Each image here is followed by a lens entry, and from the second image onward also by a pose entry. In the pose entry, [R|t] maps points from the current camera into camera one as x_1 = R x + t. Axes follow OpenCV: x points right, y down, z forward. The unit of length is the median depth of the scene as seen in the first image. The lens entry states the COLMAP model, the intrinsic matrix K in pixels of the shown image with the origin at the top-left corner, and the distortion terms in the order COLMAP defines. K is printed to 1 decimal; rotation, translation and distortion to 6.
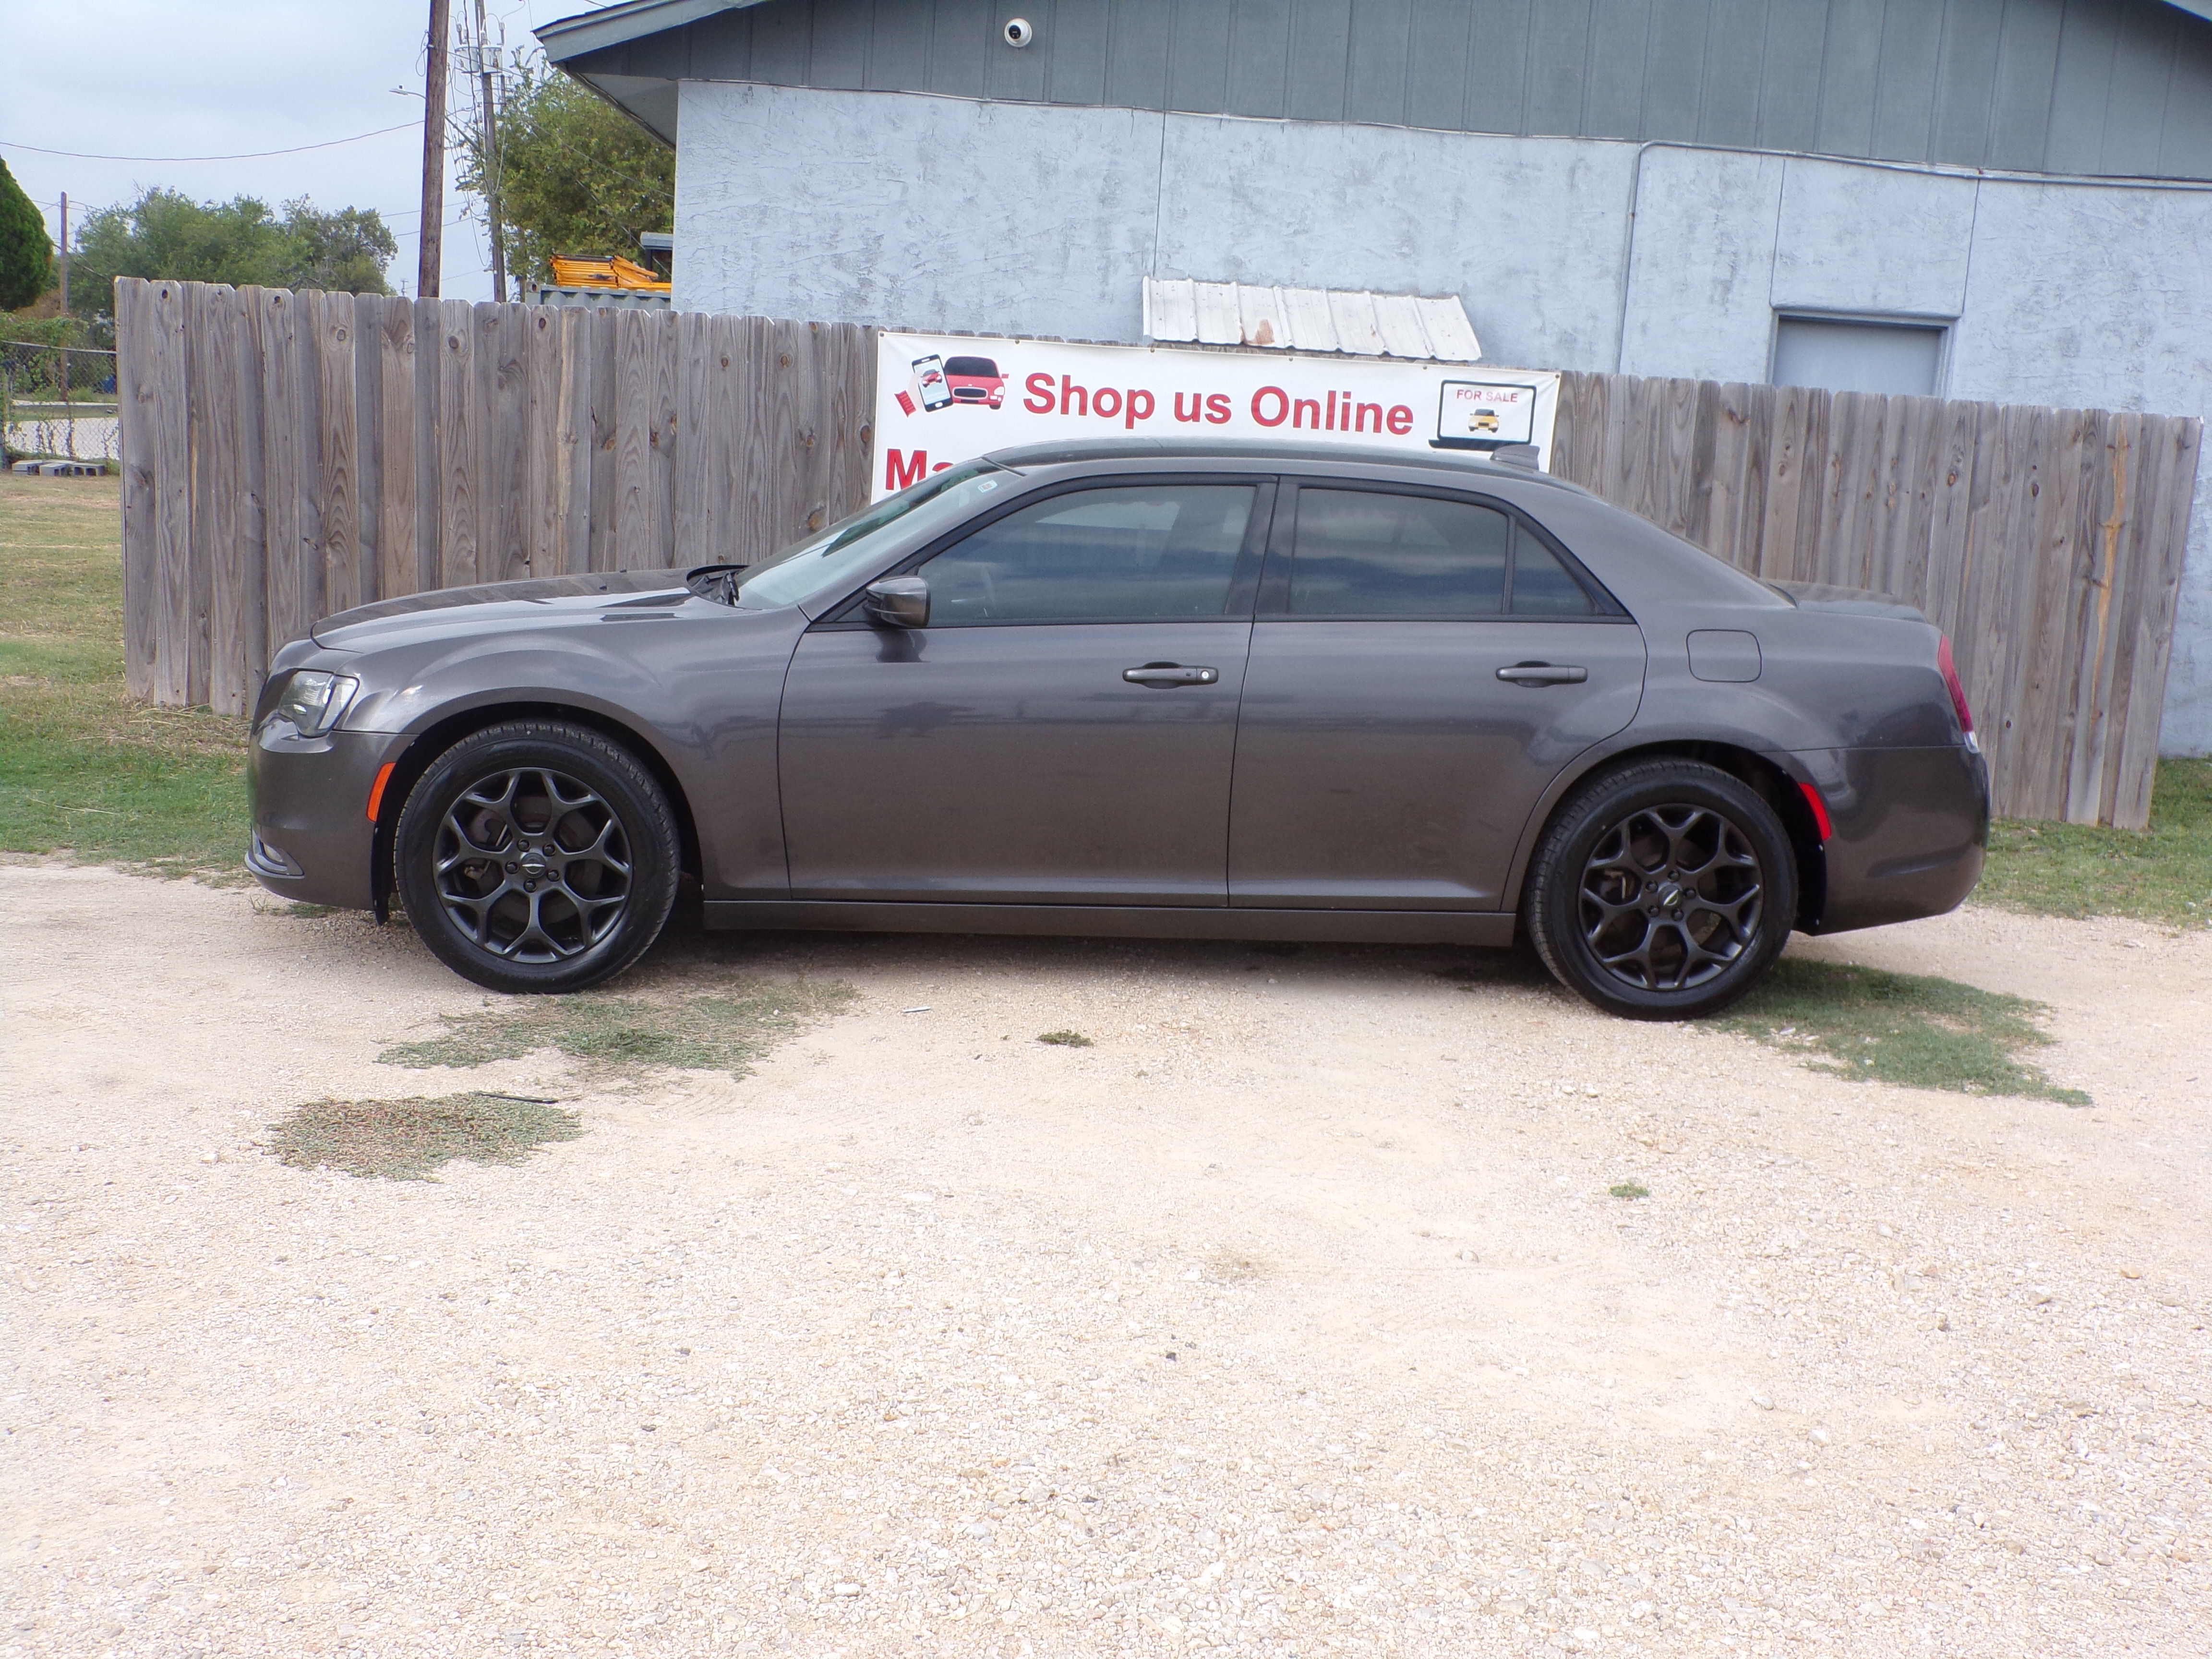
lens RADIAL K [[2546.6, 0, 1088.1], [0, 2546.6, 818.0], [0, 0, 1]] dist [-0.032913, 0.000000]
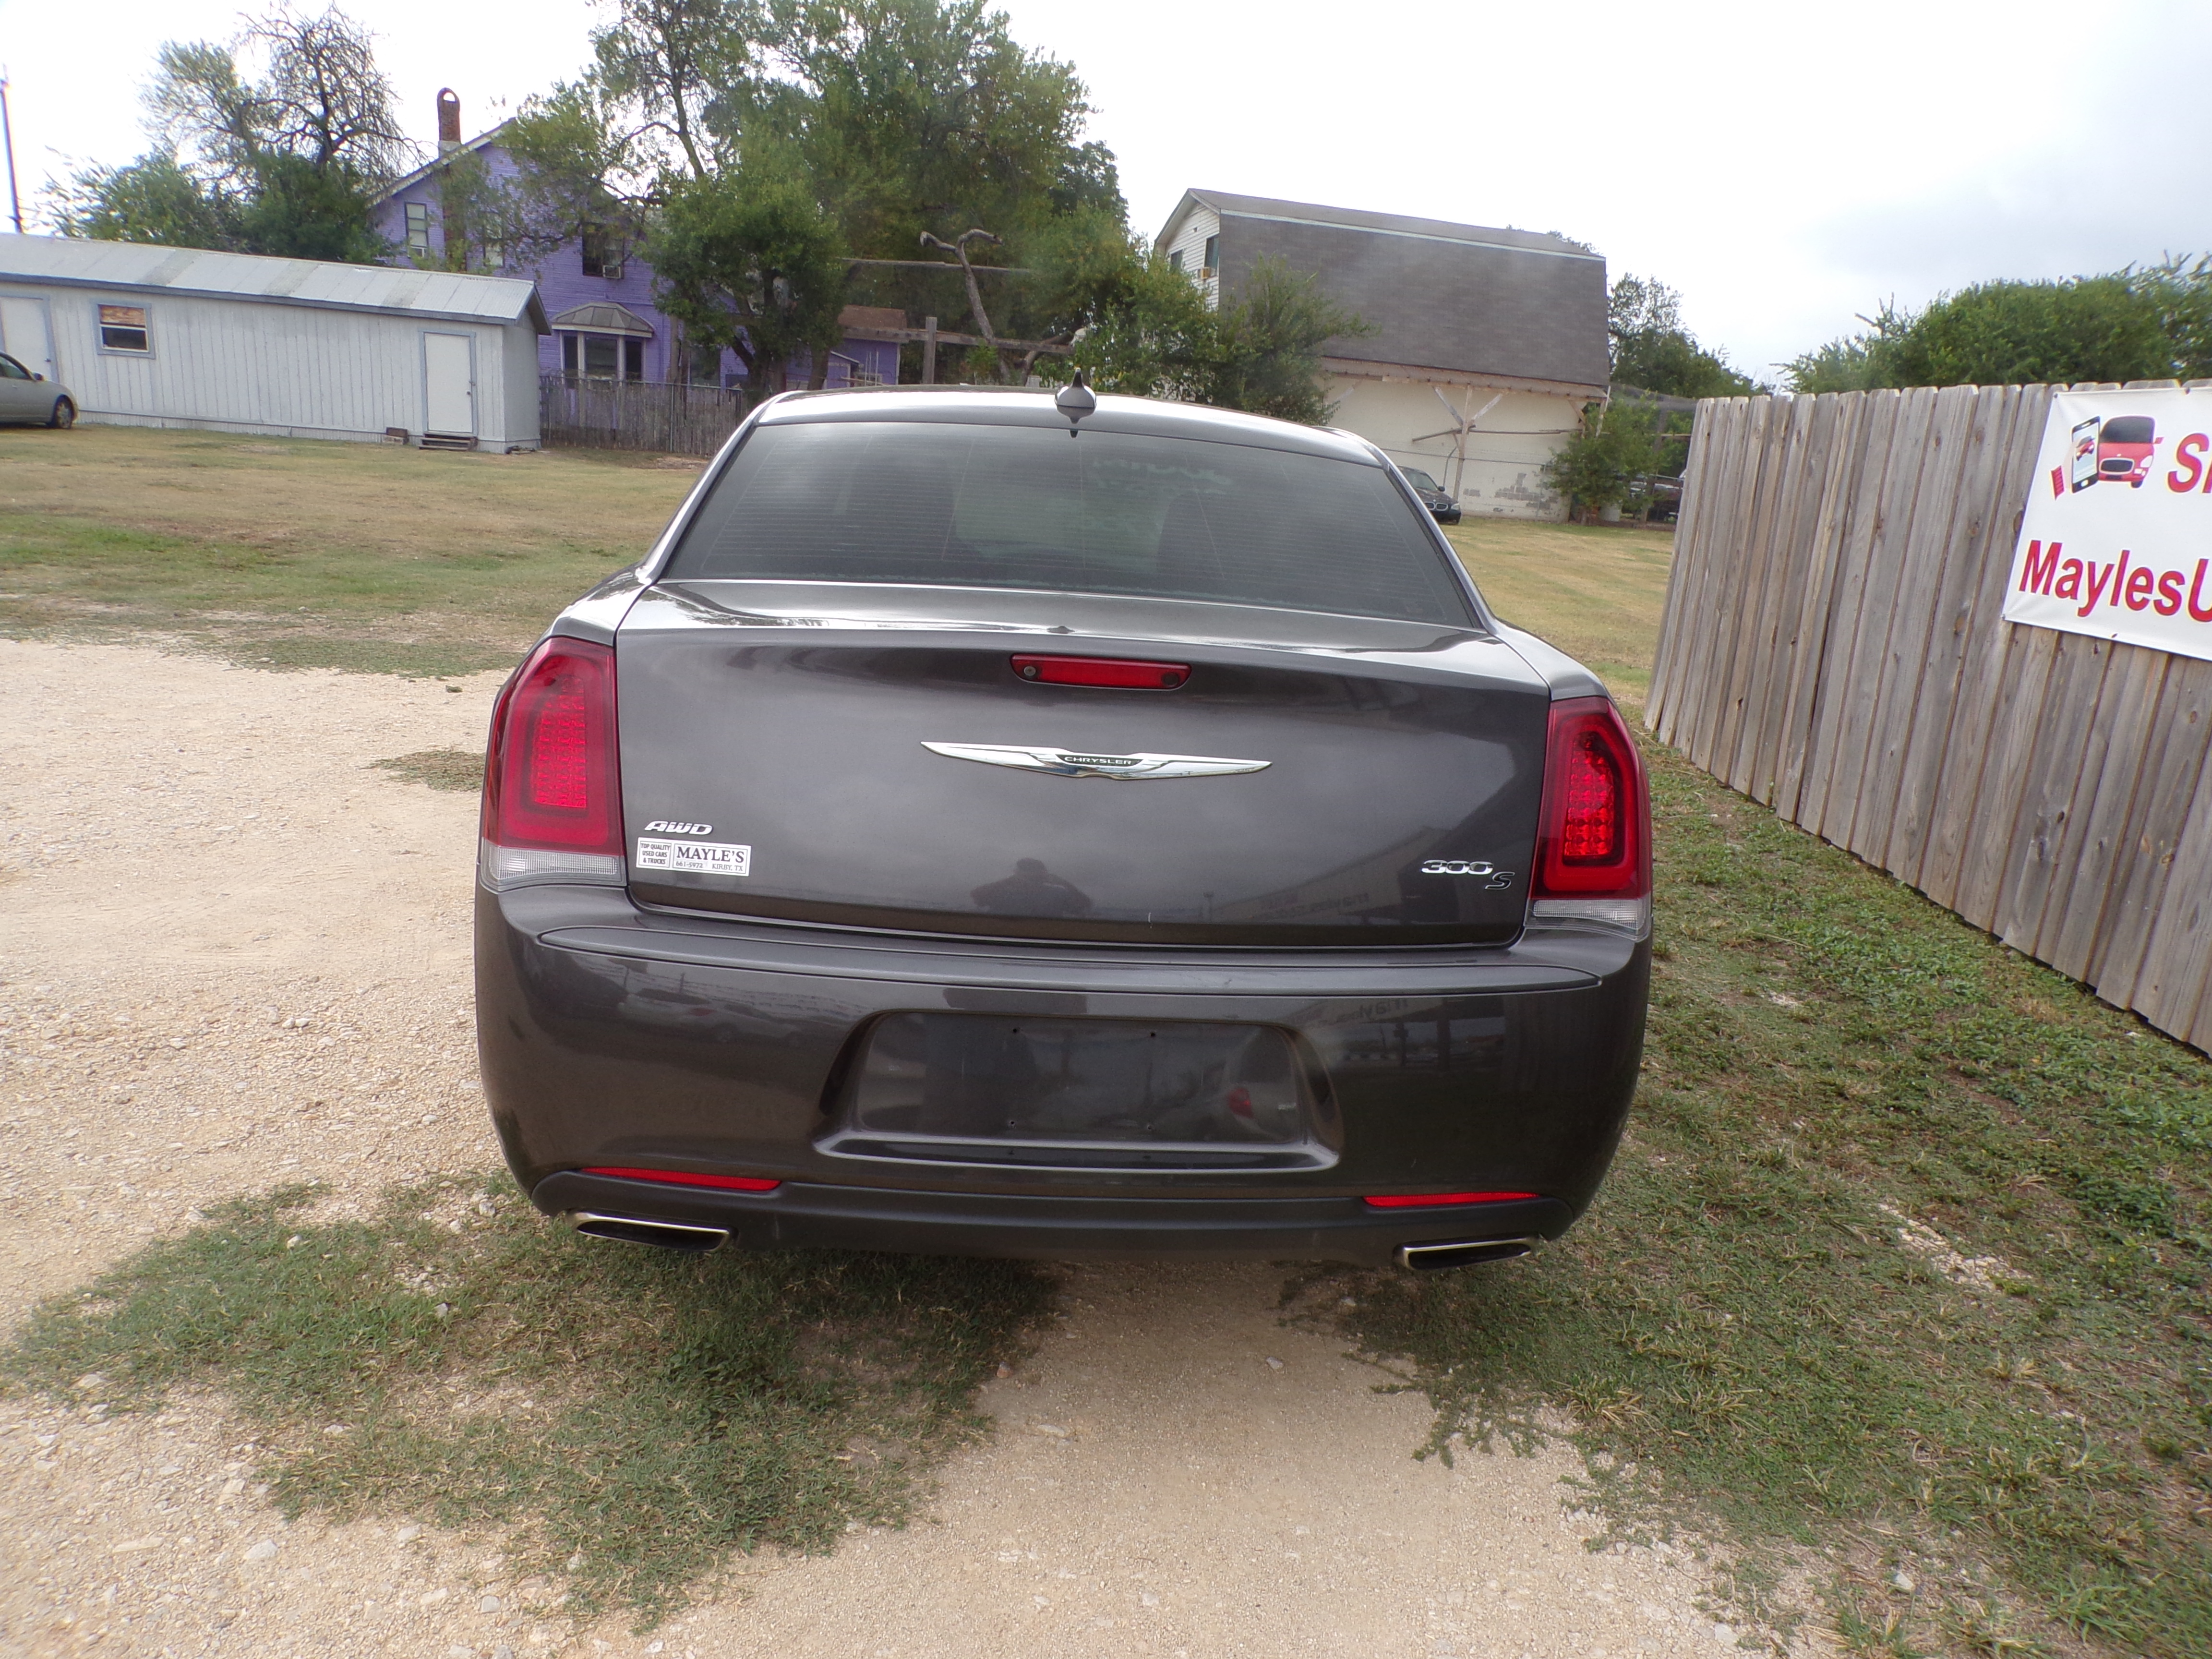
lens RADIAL K [[1504.2, 0, 1127.5], [0, 1504.2, 823.9], [0, 0, 1]] dist [-0.002594, 0.022104]
pose [[-0.017792, 0.188456, -0.981920, 0.409354], [-0.244196, 0.951516, 0.187045, -0.078689], [0.969563, 0.243109, 0.029091, 0.725308]]
